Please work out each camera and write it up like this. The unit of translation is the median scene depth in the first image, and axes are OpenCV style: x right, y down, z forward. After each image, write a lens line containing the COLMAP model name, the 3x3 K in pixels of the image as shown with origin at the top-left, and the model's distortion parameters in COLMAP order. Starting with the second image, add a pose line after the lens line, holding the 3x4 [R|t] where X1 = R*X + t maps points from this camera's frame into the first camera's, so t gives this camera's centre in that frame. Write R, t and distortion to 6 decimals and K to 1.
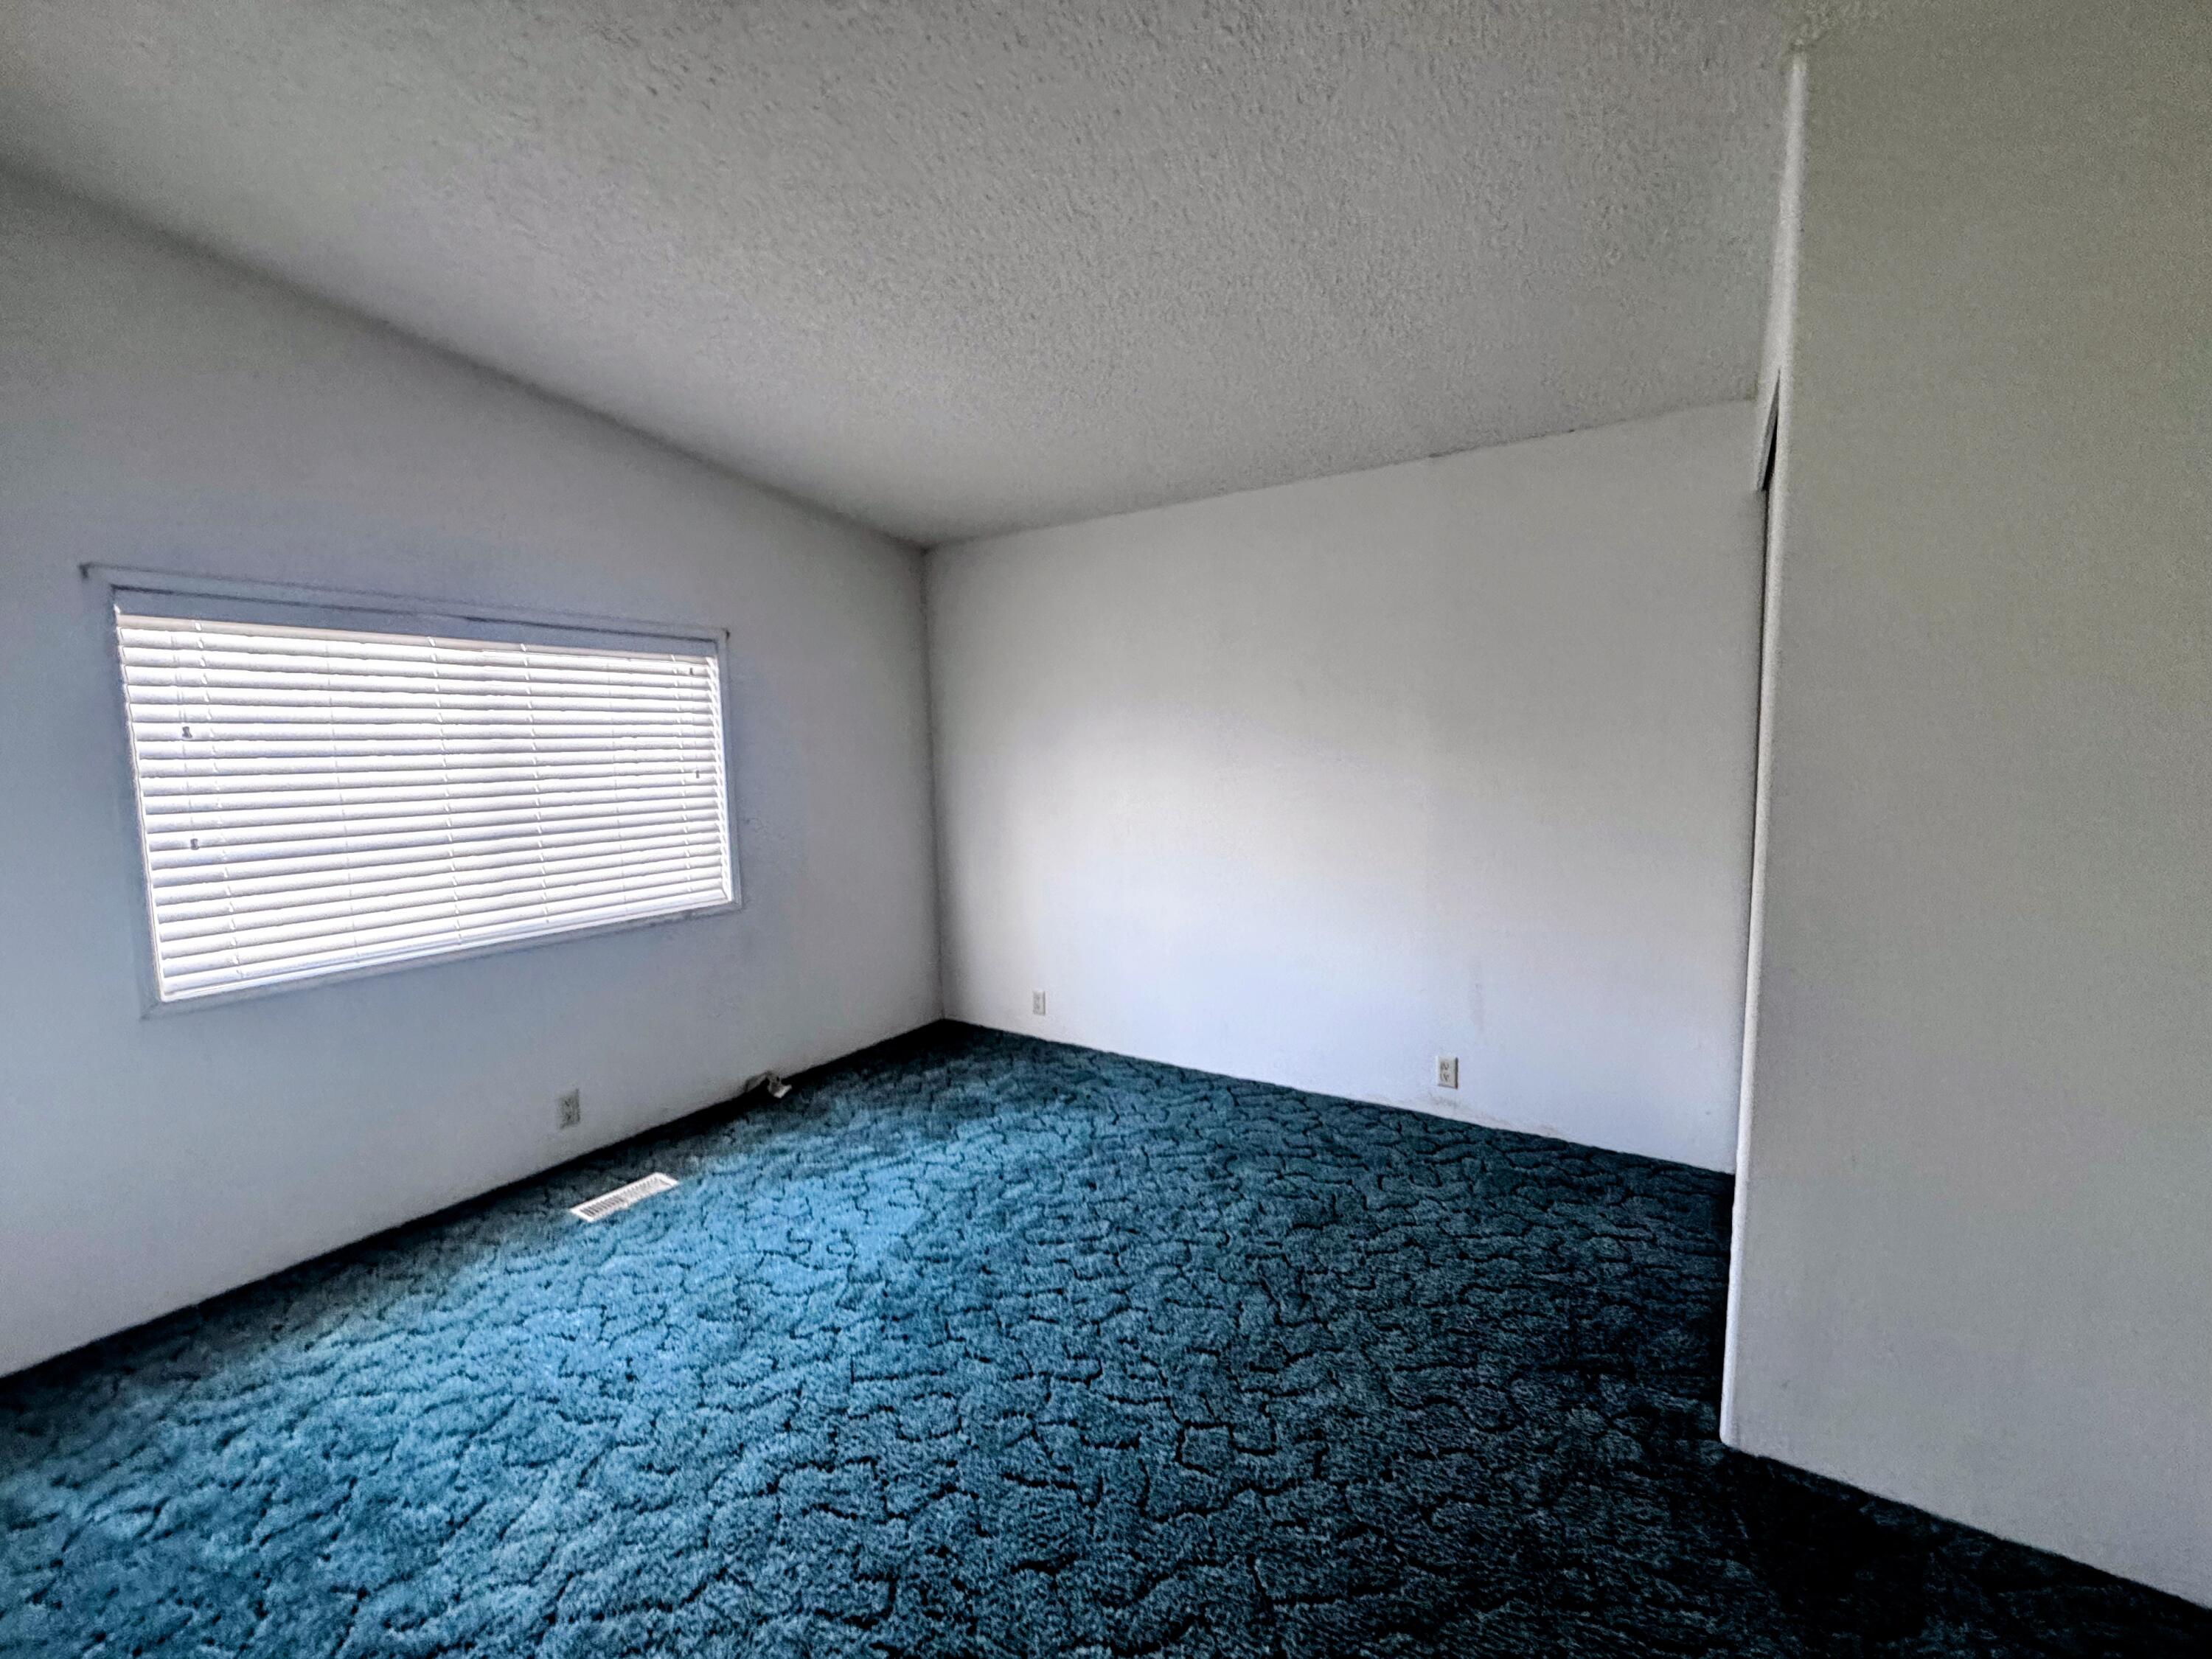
lens RADIAL K [[944.6, 0, 1106.0], [0, 944.6, 829.5], [0, 0, 1]] dist [-0.002013, -0.000485]
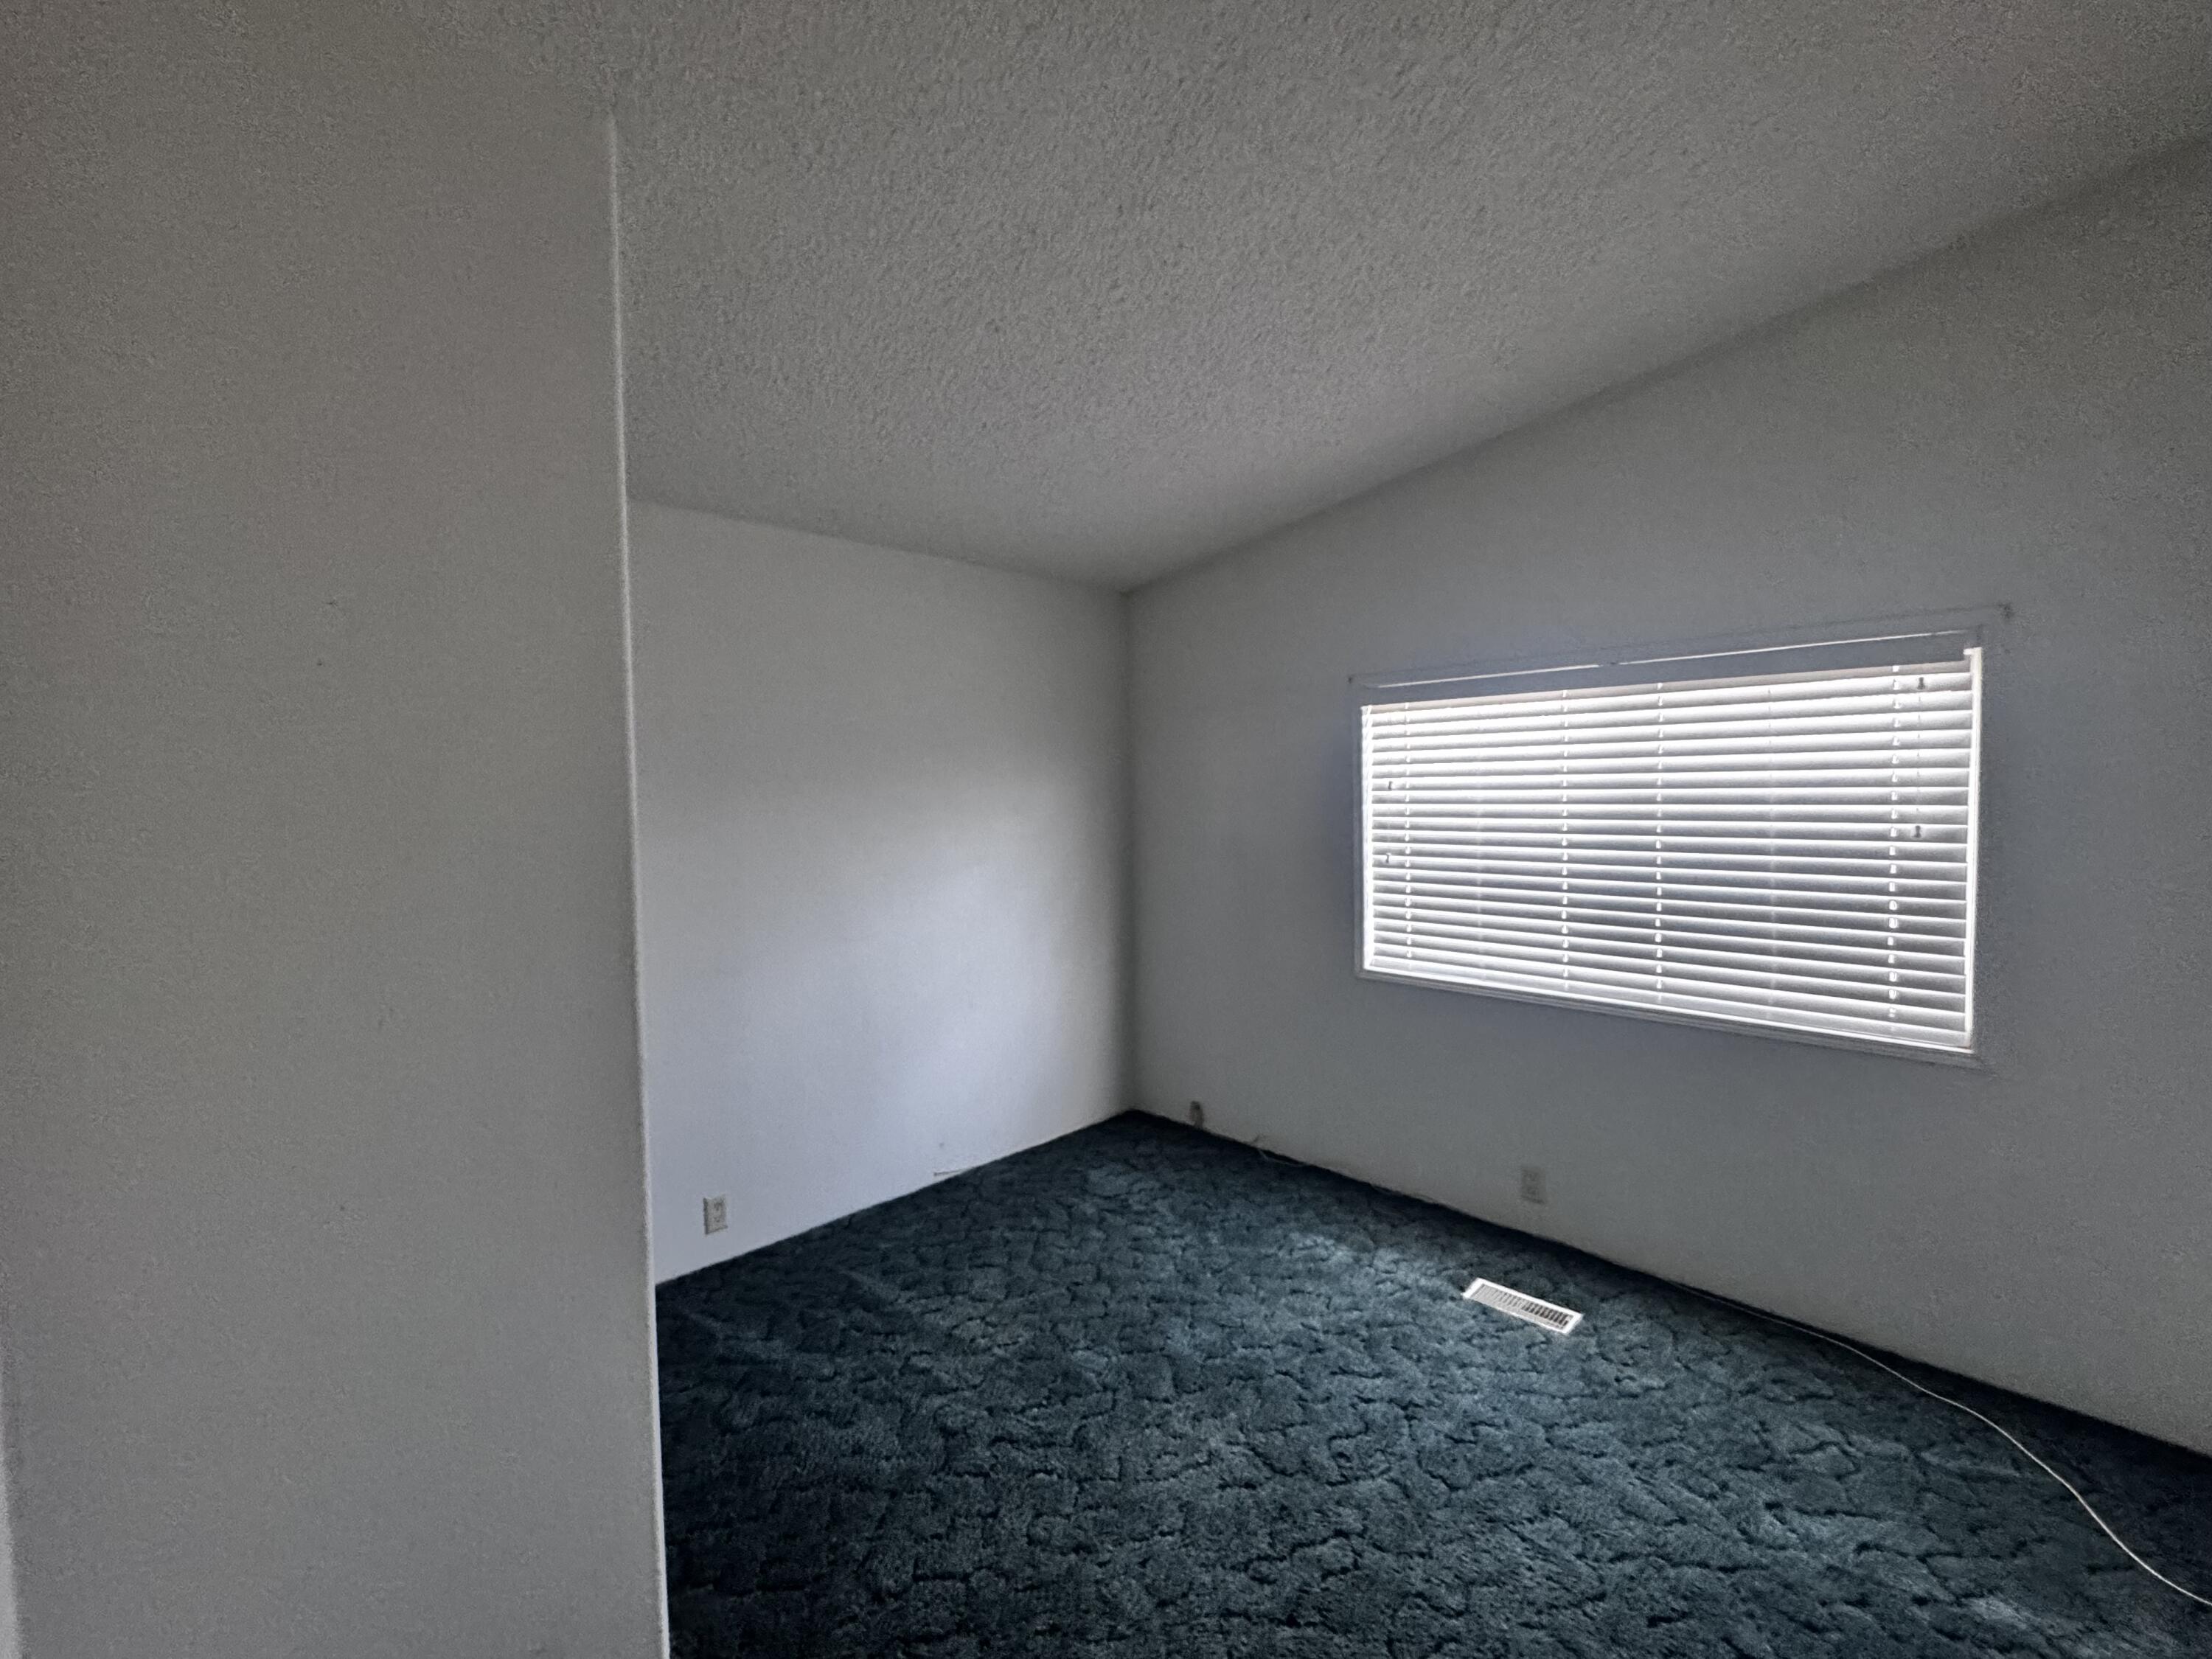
lens RADIAL K [[944.6, 0, 1106.0], [0, 944.6, 829.5], [0, 0, 1]] dist [-0.002013, -0.000485]
pose [[-0.213730, 0.063938, -0.974798, 0.423595], [-0.071221, 0.994180, 0.080825, -0.101011], [0.974293, 0.086701, -0.207933, 0.751413]]
